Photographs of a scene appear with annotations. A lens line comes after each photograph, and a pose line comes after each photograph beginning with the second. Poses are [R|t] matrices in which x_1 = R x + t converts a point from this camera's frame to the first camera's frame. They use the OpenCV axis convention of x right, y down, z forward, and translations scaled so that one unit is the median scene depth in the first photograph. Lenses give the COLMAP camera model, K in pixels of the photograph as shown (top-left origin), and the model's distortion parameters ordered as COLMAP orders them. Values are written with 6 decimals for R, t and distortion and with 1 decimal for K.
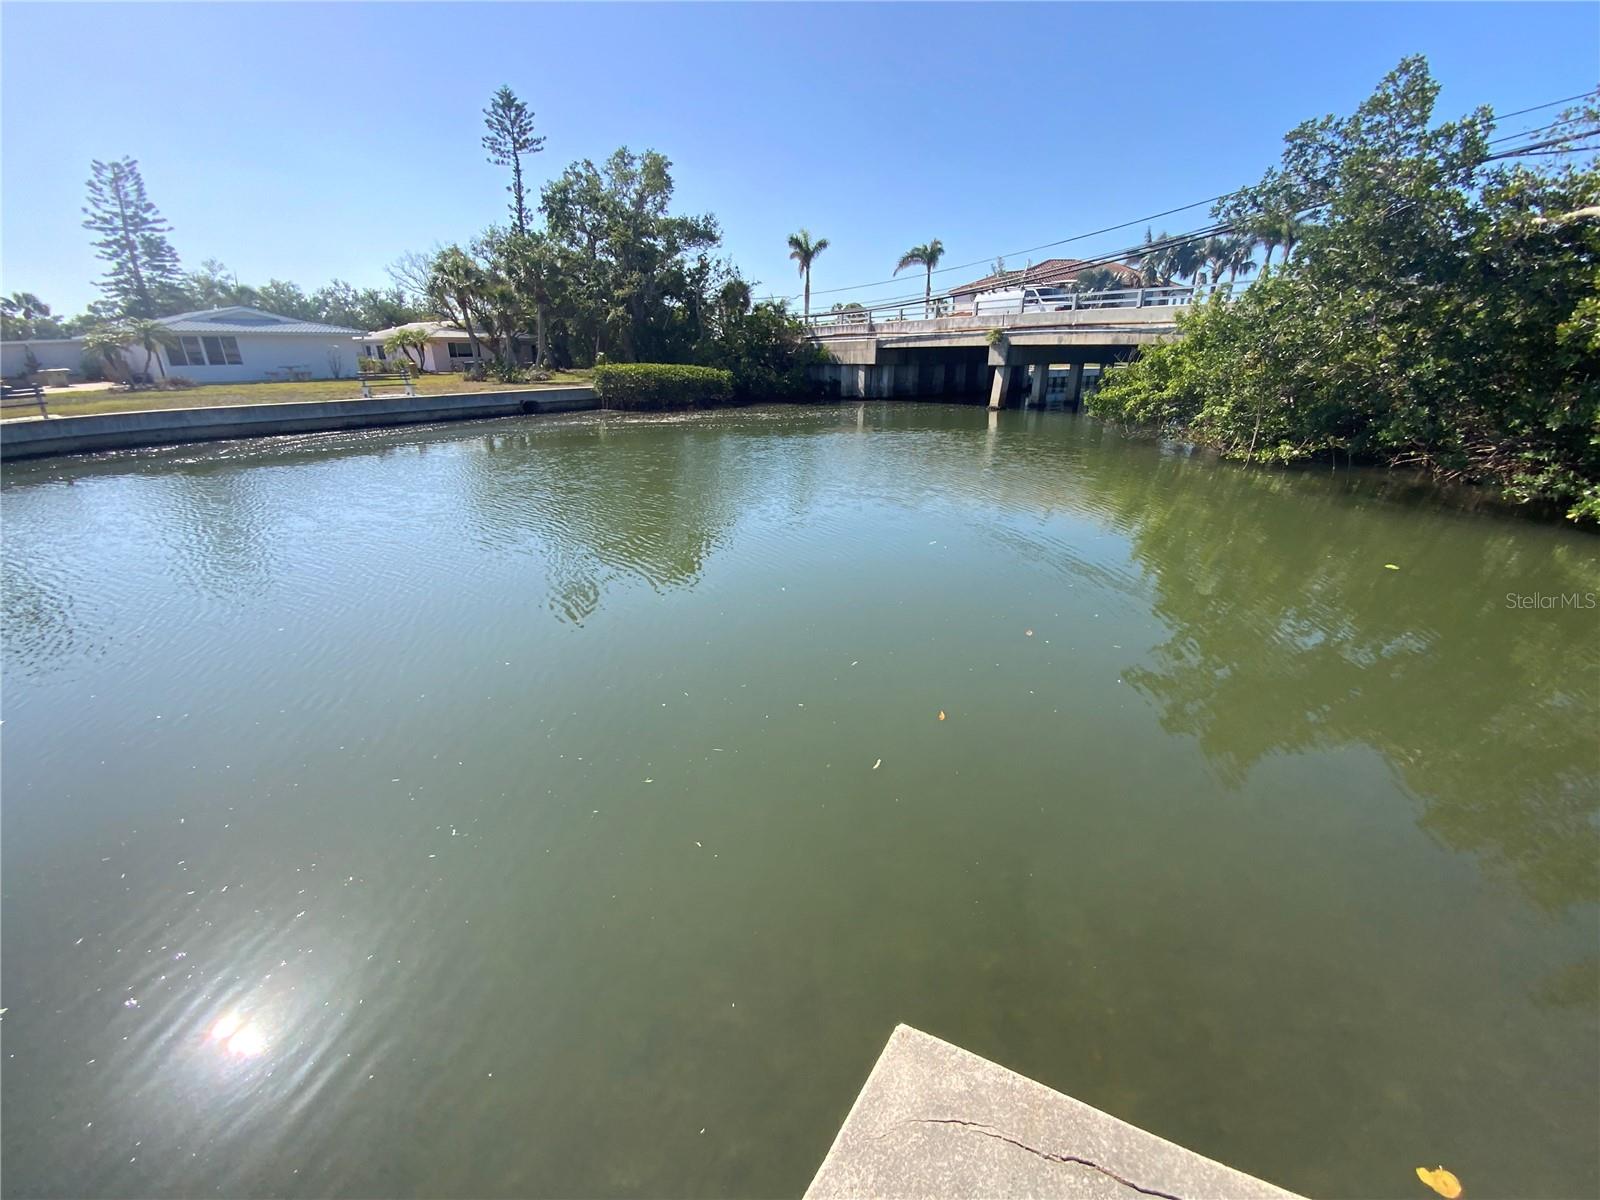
lens RADIAL K [[641.0, 0, 803.0], [0, 641.0, 600.6], [0, 0, 1]] dist [0.003912, 0.000319]
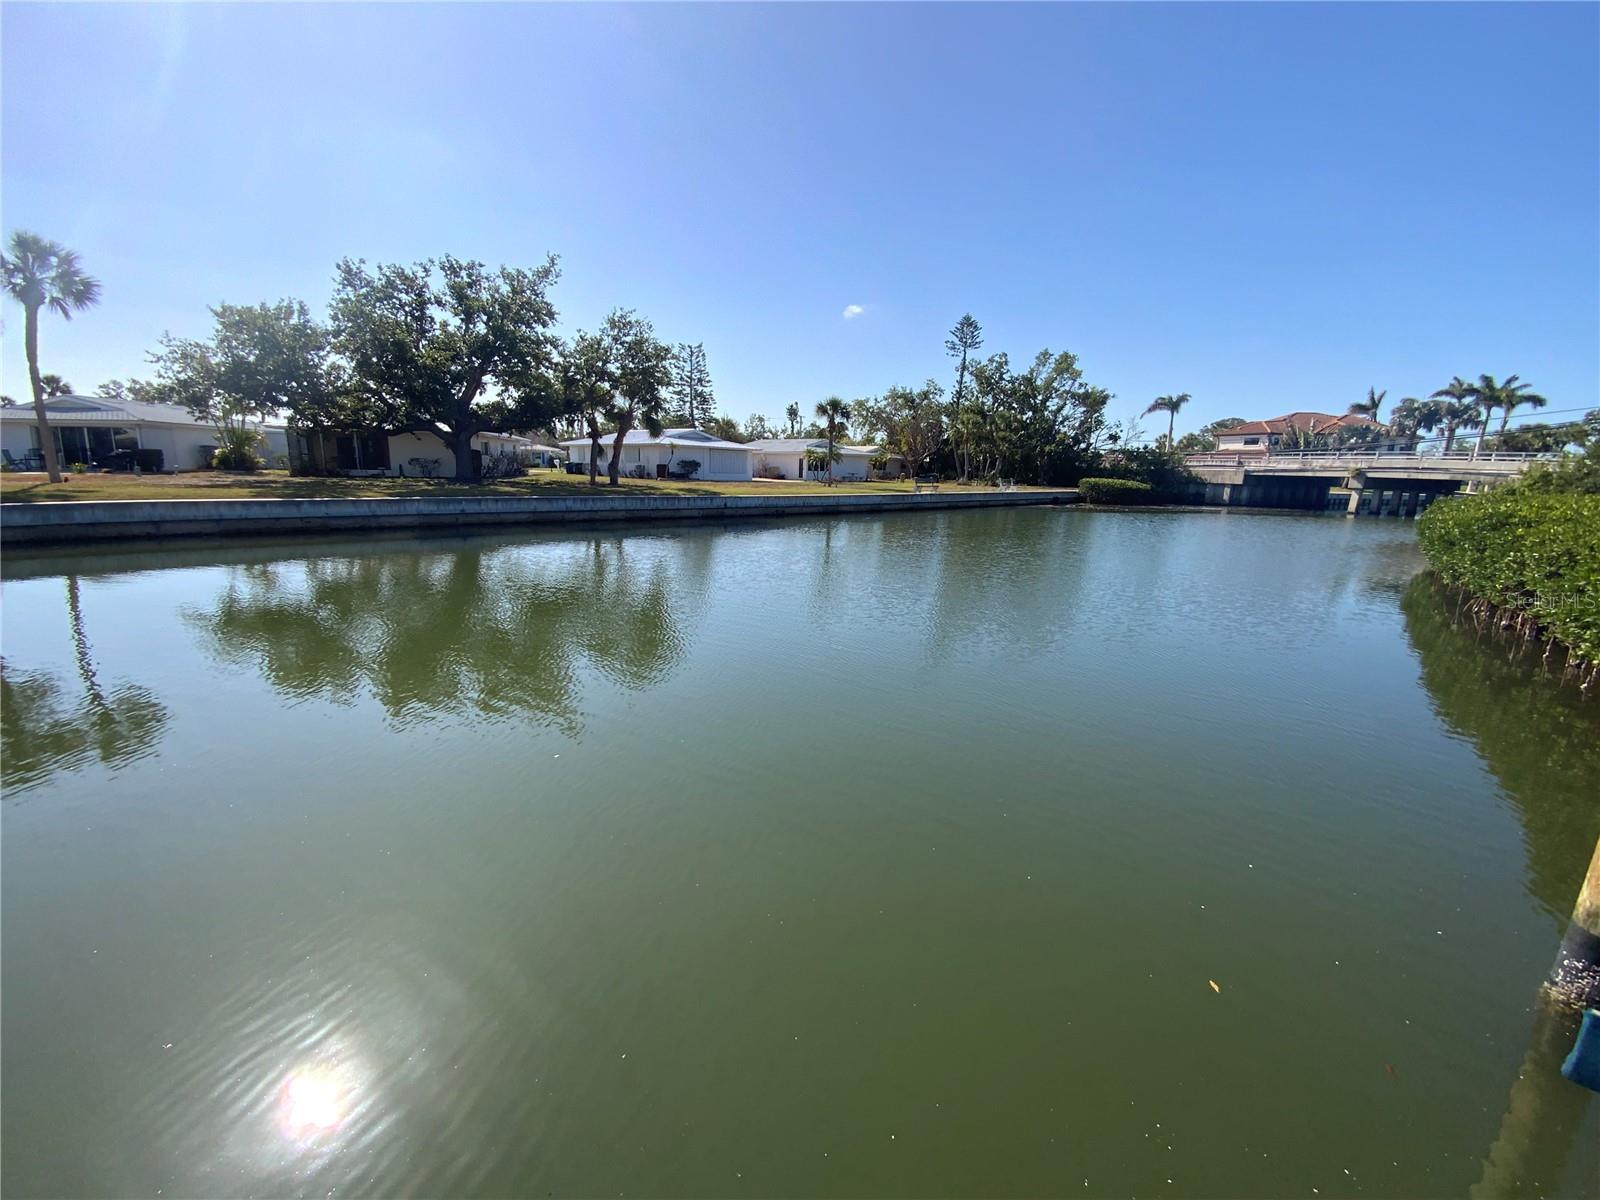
lens RADIAL K [[641.0, 0, 797.2], [0, 641.0, 609.8], [0, 0, 1]] dist [0.003912, 0.000319]
pose [[0.986673, 0.068838, -0.147435, -0.742611], [-0.089822, 0.985960, -0.140764, 0.268359], [0.135675, 0.152131, 0.979004, -0.680013]]
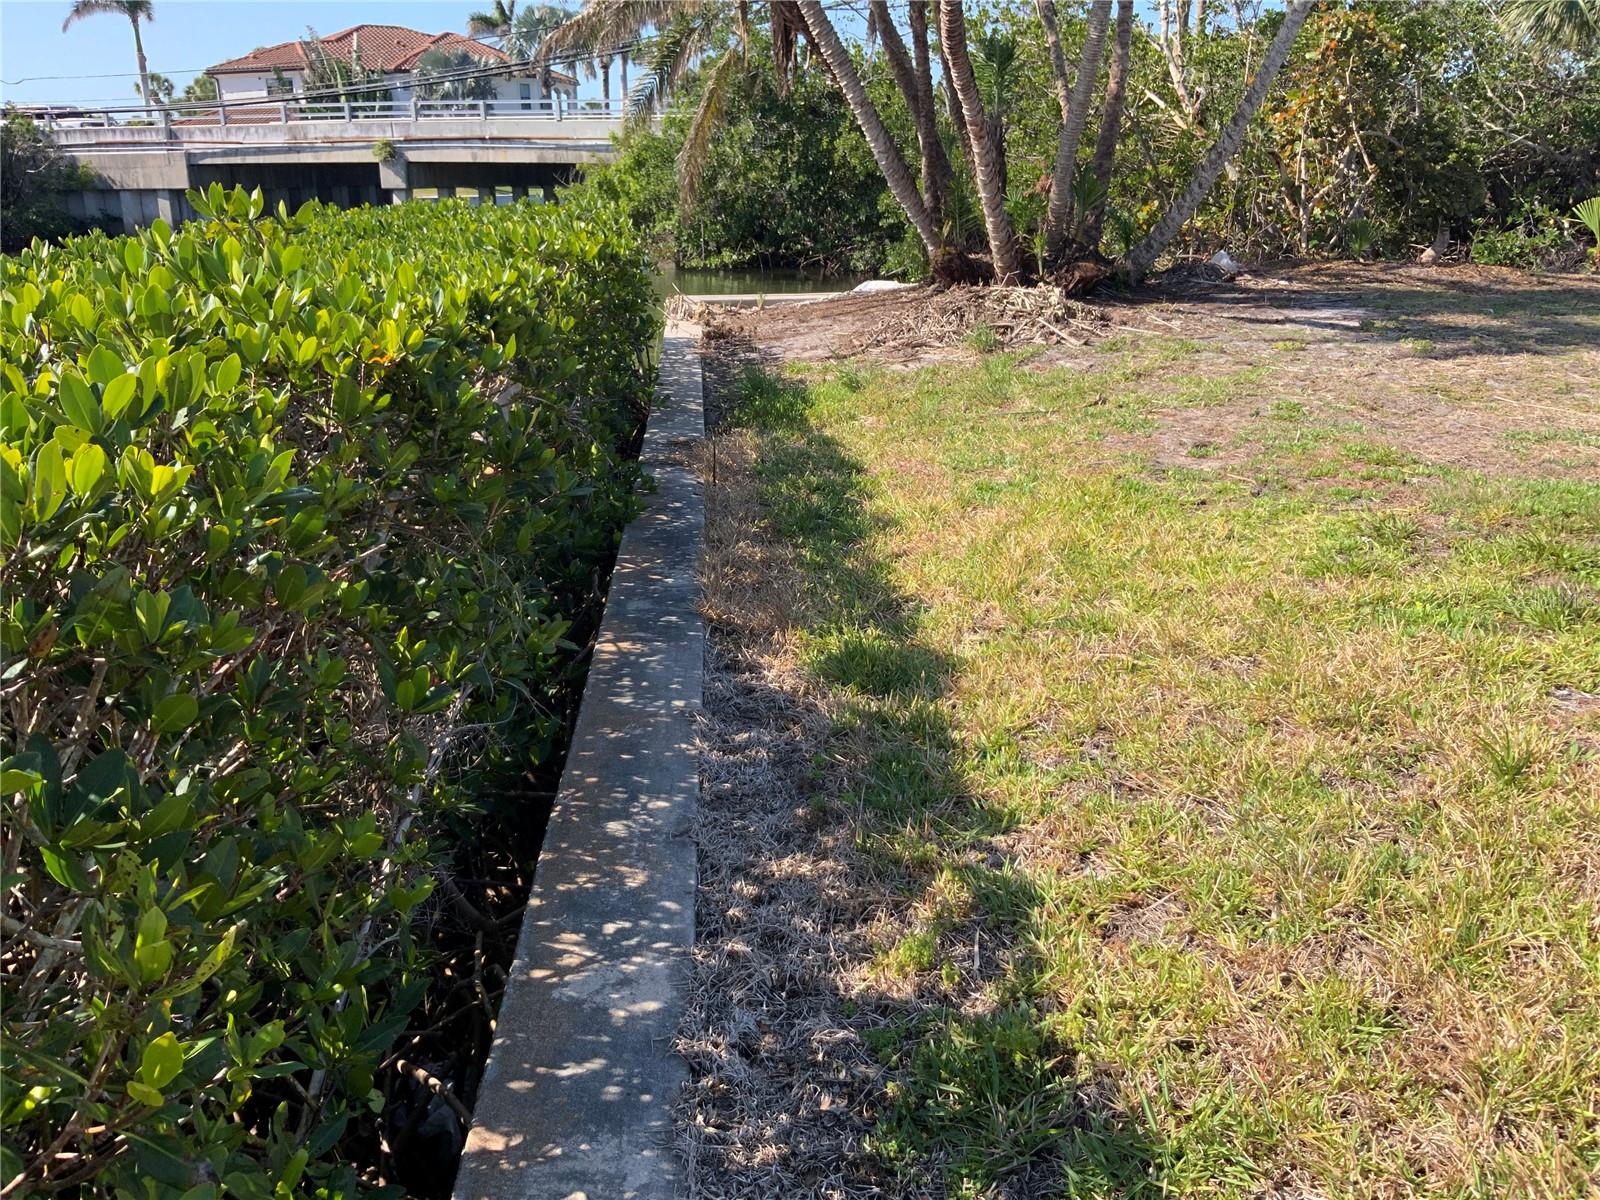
lens RADIAL K [[1350.6, 0, 801.5], [0, 1350.6, 598.9], [0, 0, 1]] dist [-0.009626, -0.021383]
pose [[0.785281, -0.179014, 0.592696, -0.283162], [0.217042, 0.976135, 0.007261, 0.156264], [-0.579851, 0.122938, 0.805394, -0.390697]]
